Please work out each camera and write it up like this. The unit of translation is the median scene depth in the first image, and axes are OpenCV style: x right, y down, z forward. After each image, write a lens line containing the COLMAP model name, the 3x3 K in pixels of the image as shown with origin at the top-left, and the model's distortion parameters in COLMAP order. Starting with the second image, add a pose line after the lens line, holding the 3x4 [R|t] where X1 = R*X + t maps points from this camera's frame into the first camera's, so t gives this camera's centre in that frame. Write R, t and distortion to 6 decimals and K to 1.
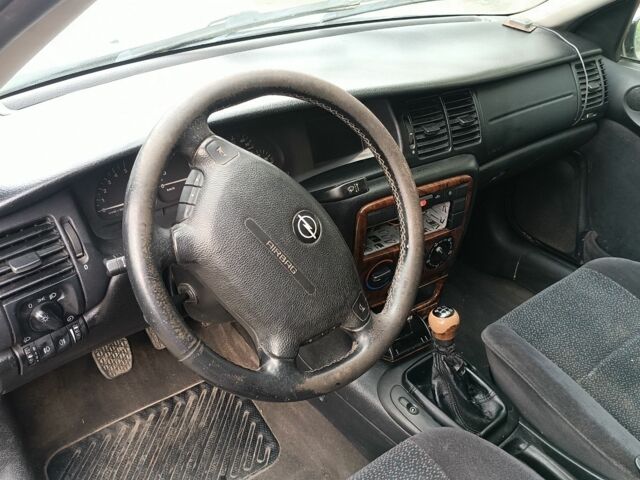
lens RADIAL K [[608.6, 0, 320.0], [0, 608.6, 240.0], [0, 0, 1]] dist [0.132936, -0.303971]
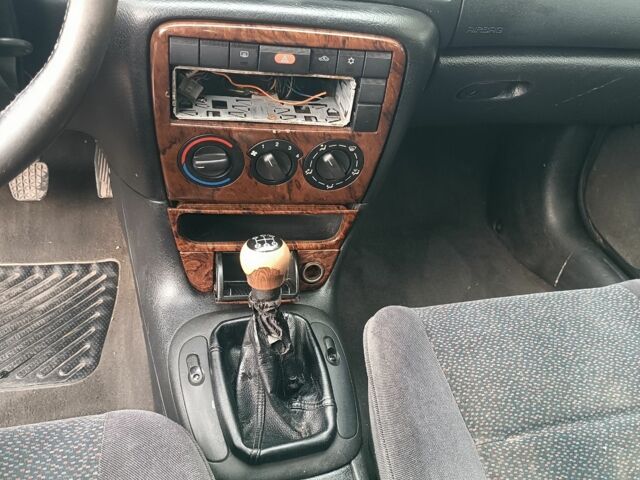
lens RADIAL K [[608.6, 0, 320.0], [0, 608.6, 240.0], [0, 0, 1]] dist [0.132936, -0.303971]
pose [[0.909432, 0.311401, -0.275612, 0.382095], [-0.293372, 0.950159, 0.105504, 0.031694], [0.294729, -0.015092, 0.955462, 0.403573]]
